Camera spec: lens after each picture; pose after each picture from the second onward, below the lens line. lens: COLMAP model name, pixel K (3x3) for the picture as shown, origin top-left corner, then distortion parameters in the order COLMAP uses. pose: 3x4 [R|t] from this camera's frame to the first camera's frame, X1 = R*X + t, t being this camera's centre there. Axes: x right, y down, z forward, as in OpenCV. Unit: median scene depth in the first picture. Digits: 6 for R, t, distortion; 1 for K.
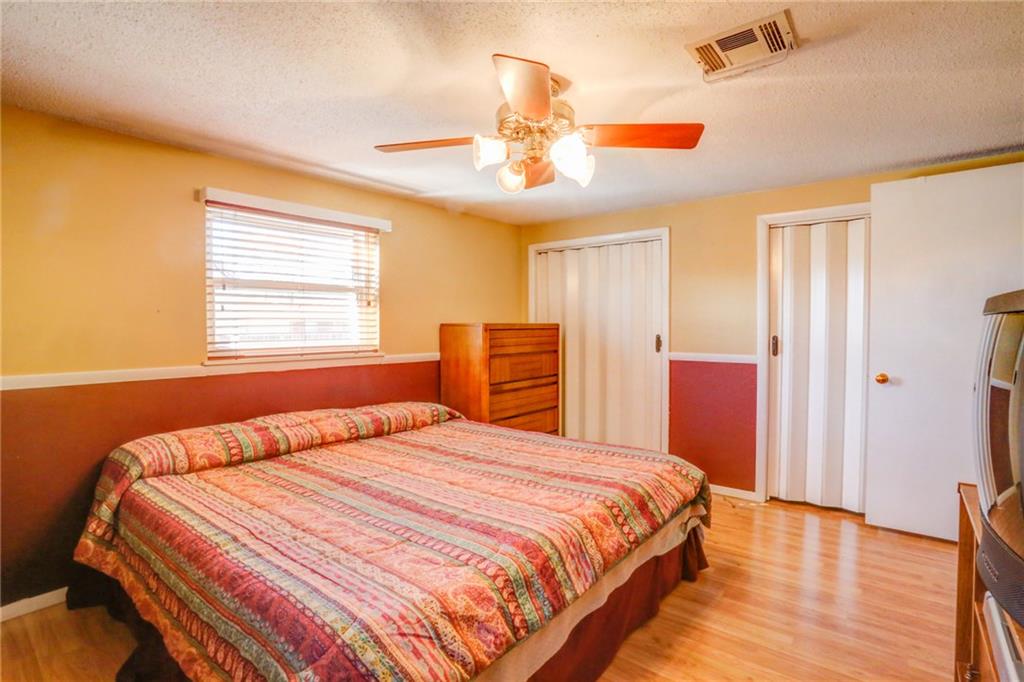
lens RADIAL K [[498.0, 0, 514.8], [0, 498.0, 343.9], [0, 0, 1]] dist [-0.080887, 0.034472]
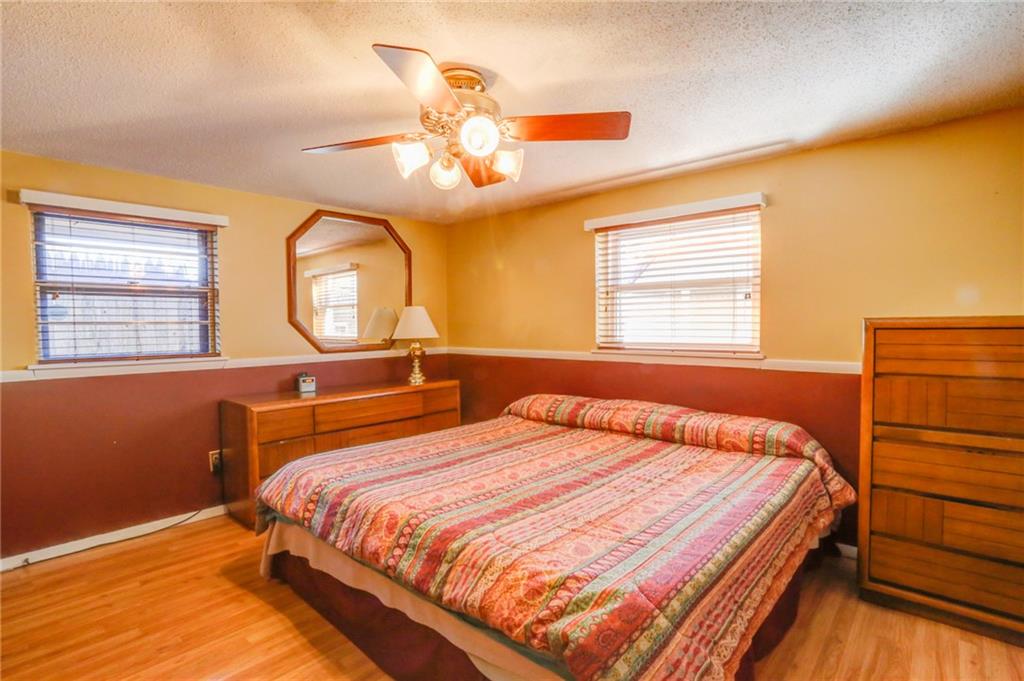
lens RADIAL K [[498.0, 0, 514.8], [0, 498.0, 343.4], [0, 0, 1]] dist [-0.080887, 0.034472]
pose [[-0.047048, 0.039751, -0.998101, 0.699306], [-0.026527, 0.998806, 0.041030, -0.030249], [0.998540, 0.028407, -0.045938, 0.793663]]
